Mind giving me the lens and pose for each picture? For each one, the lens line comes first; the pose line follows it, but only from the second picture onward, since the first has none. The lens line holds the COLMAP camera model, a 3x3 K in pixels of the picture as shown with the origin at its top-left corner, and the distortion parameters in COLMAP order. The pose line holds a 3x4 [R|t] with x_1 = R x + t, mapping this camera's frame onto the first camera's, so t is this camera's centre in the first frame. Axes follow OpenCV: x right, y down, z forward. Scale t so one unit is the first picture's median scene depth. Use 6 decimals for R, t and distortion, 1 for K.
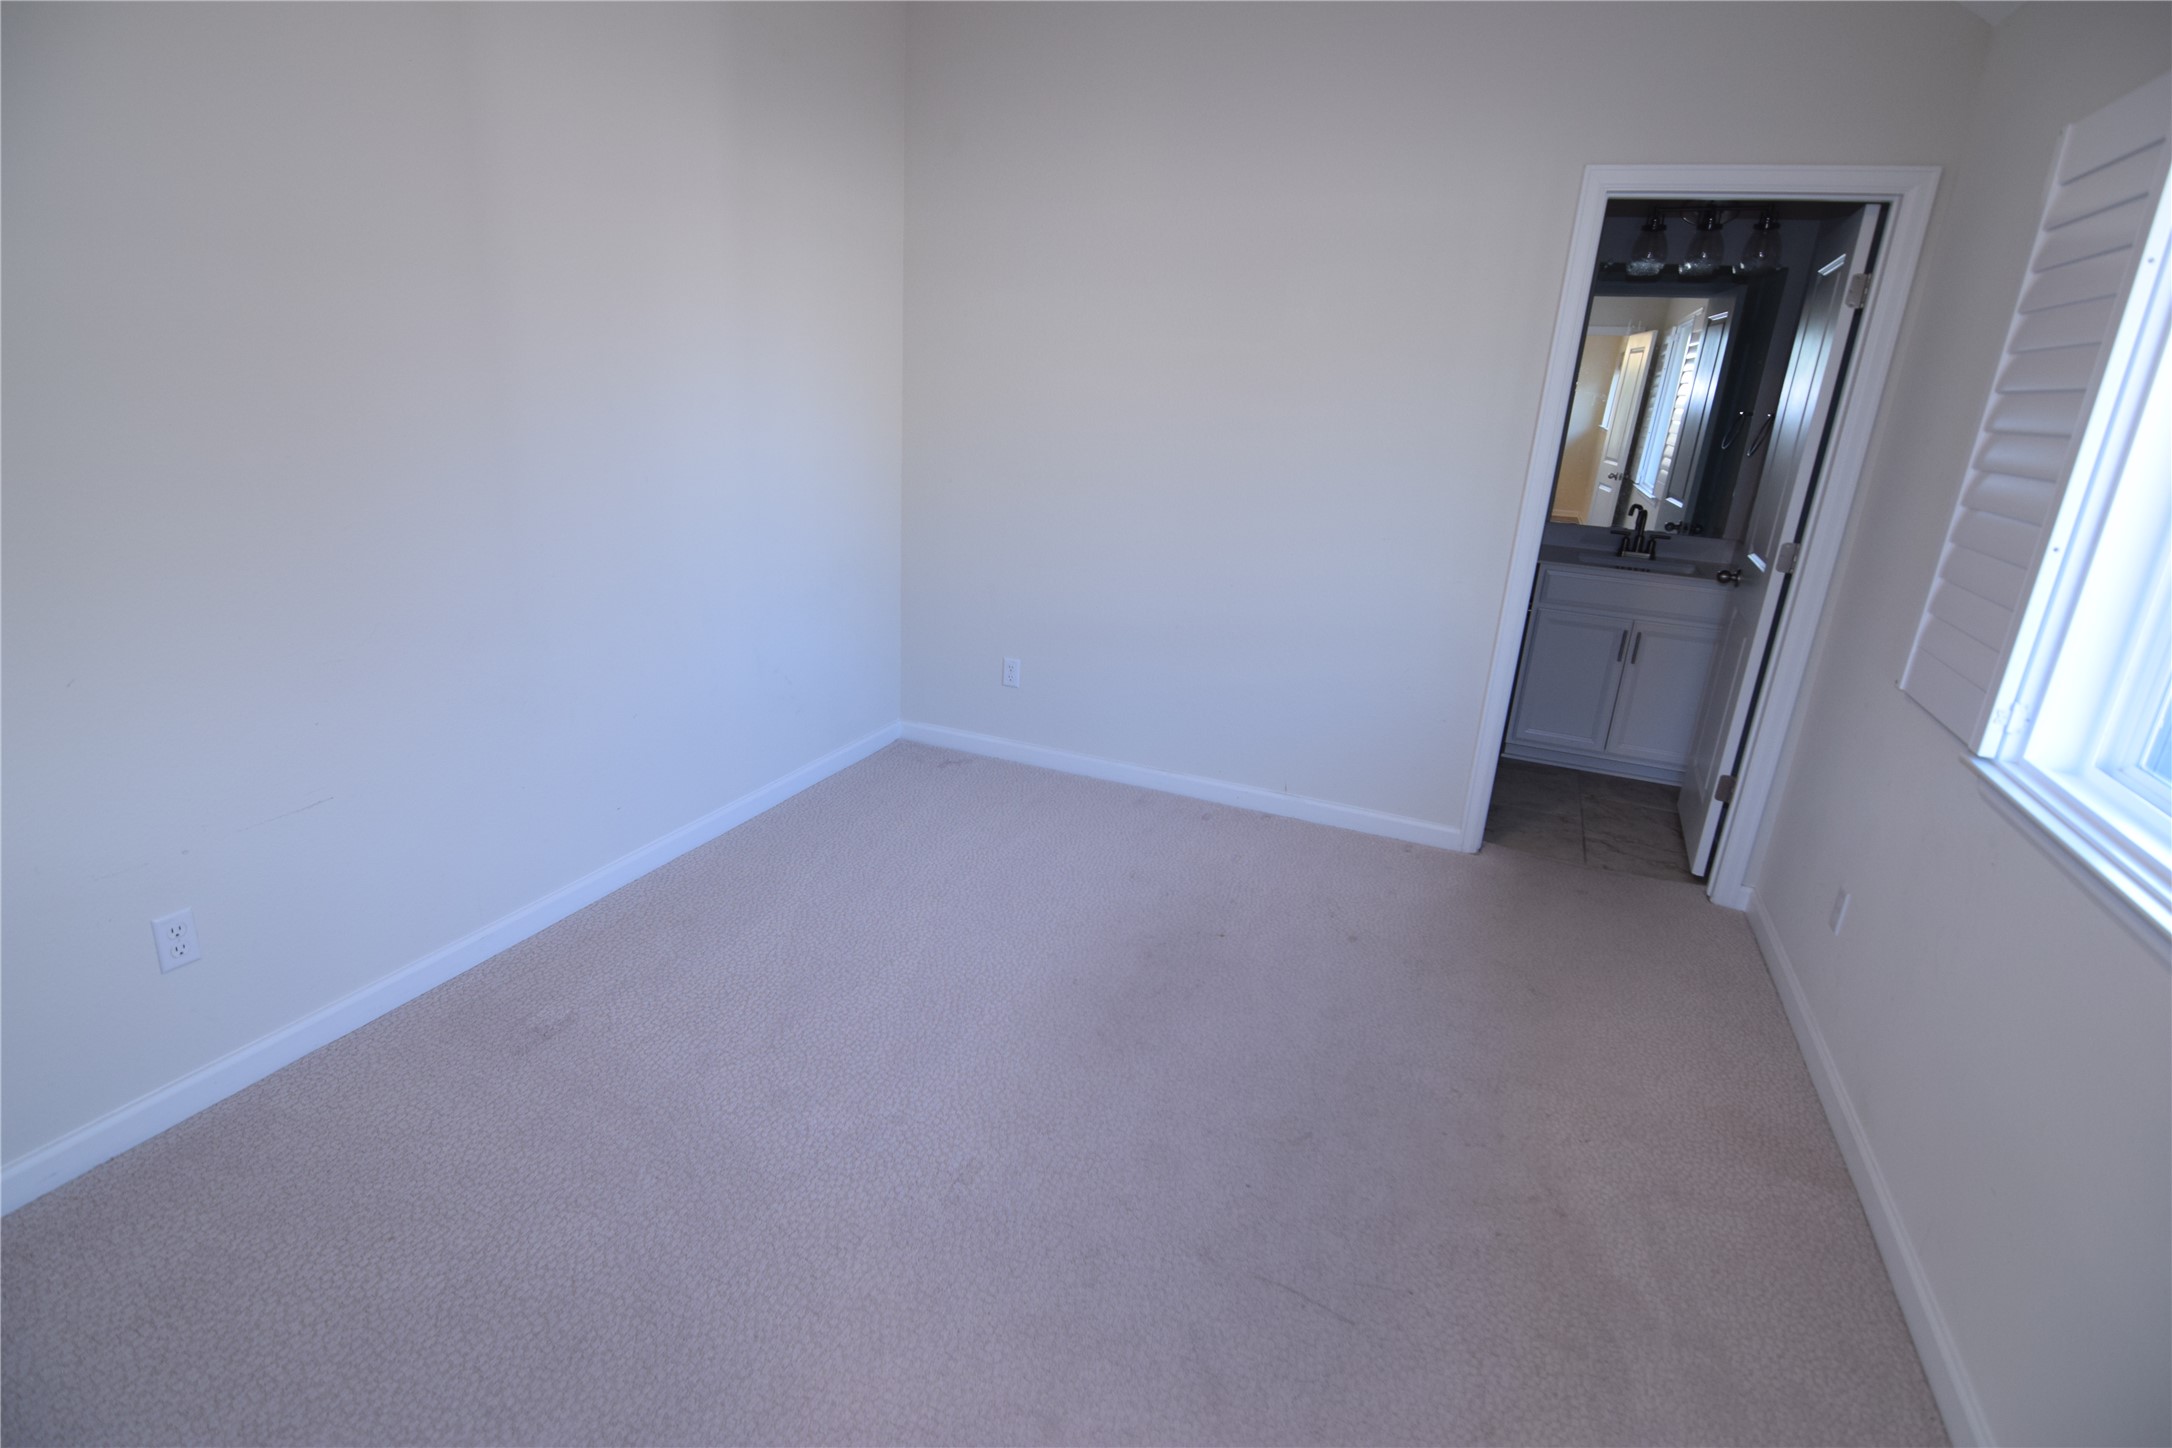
lens RADIAL K [[1050.7, 0, 1079.5], [0, 1050.7, 731.9], [0, 0, 1]] dist [0.001430, -0.014982]
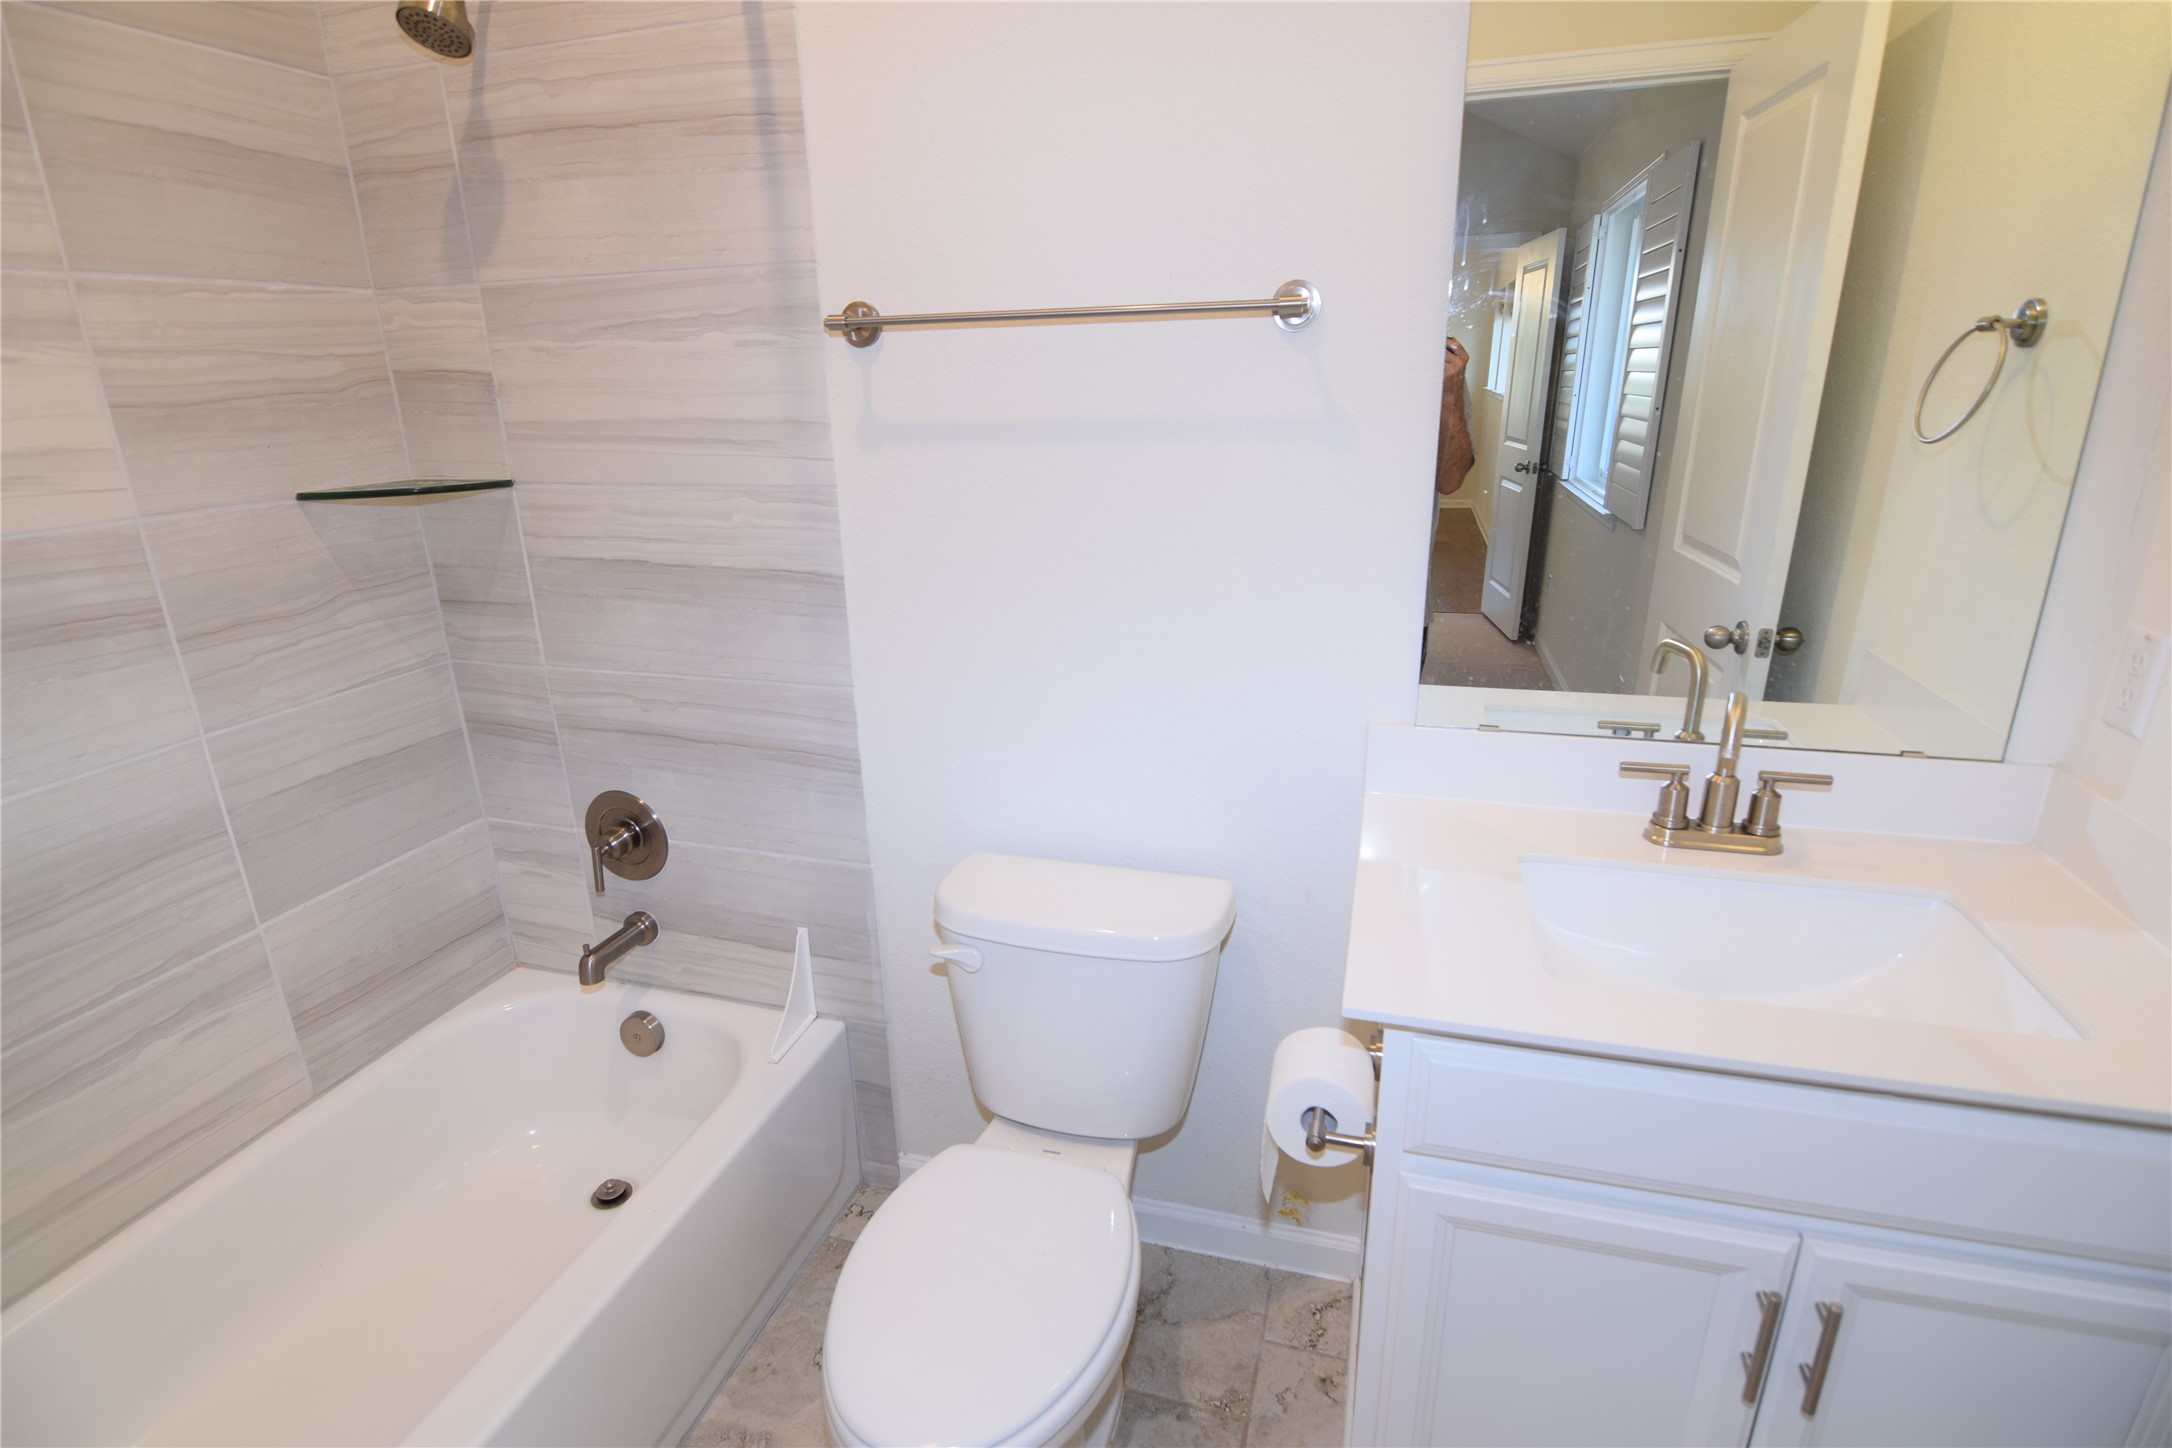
lens RADIAL K [[1050.7, 0, 1079.5], [0, 1050.7, 731.9], [0, 0, 1]] dist [0.001430, -0.014982]
pose [[0.991684, -0.107960, 0.070051, 0.180748], [0.107906, 0.994151, 0.004559, -0.116457], [-0.070134, 0.003037, 0.997533, 0.385300]]
